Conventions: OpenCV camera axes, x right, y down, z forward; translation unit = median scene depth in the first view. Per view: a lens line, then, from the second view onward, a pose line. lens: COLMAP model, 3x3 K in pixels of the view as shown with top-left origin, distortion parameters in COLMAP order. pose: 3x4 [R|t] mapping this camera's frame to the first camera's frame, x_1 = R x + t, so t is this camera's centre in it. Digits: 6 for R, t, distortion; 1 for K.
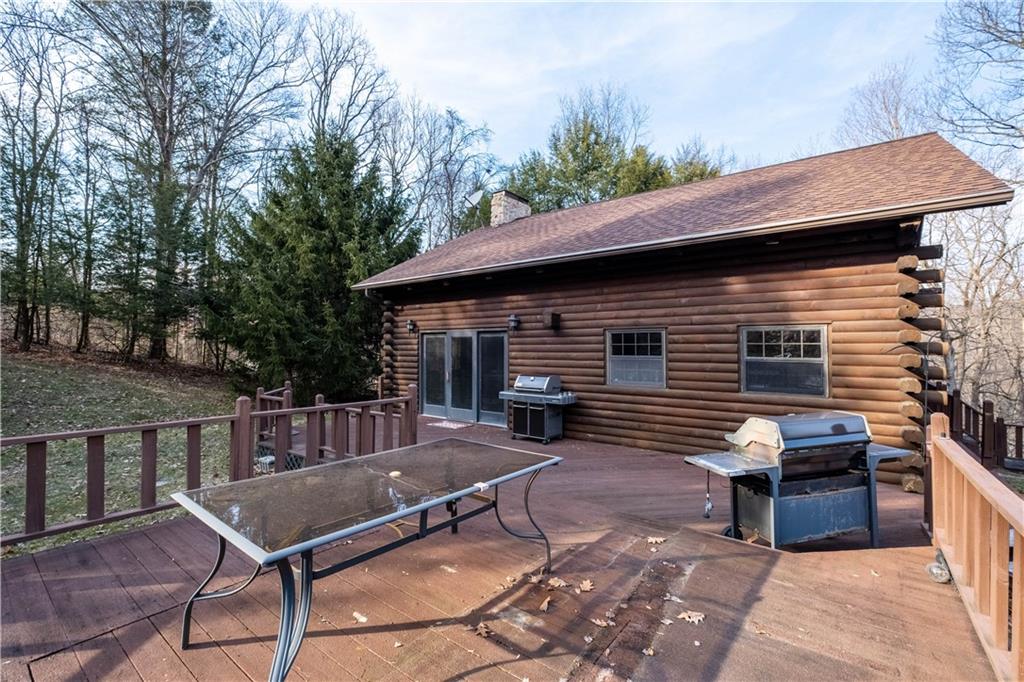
lens RADIAL K [[446.4, 0, 512.0], [0, 446.4, 341.0], [0, 0, 1]] dist [-0.000319, -0.000002]
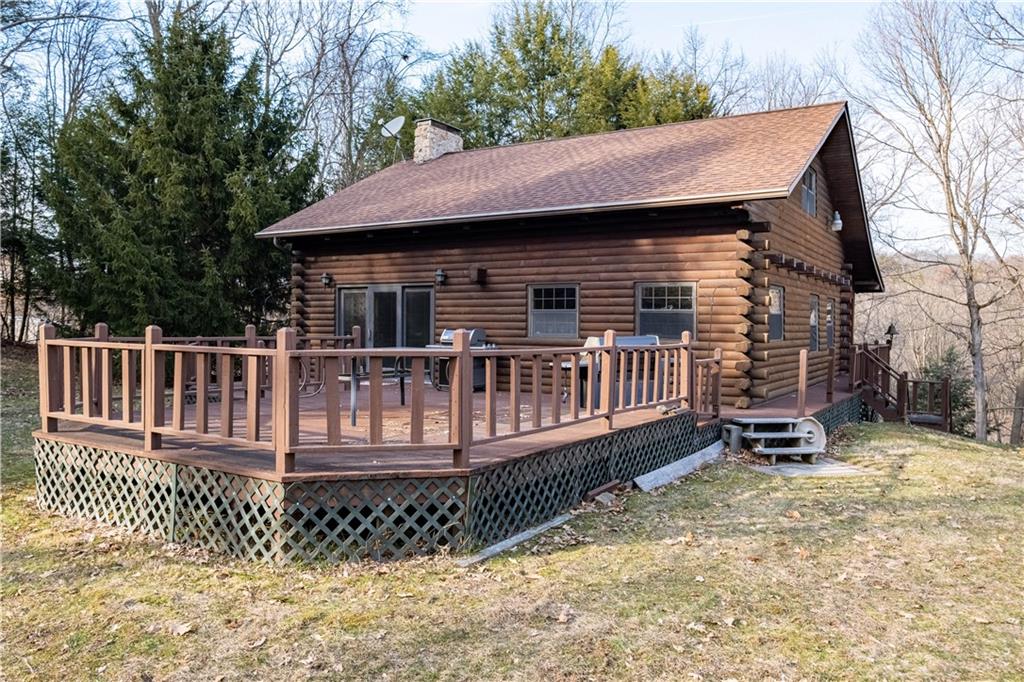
lens RADIAL K [[746.4, 0, 512.0], [0, 746.4, 341.0], [0, 0, 1]] dist [0.025531, 0.001864]
pose [[0.995092, 0.006912, 0.098710, -0.000941], [-0.010612, 0.999258, 0.037016, 0.030383], [-0.098381, -0.037882, 0.994428, -0.549781]]
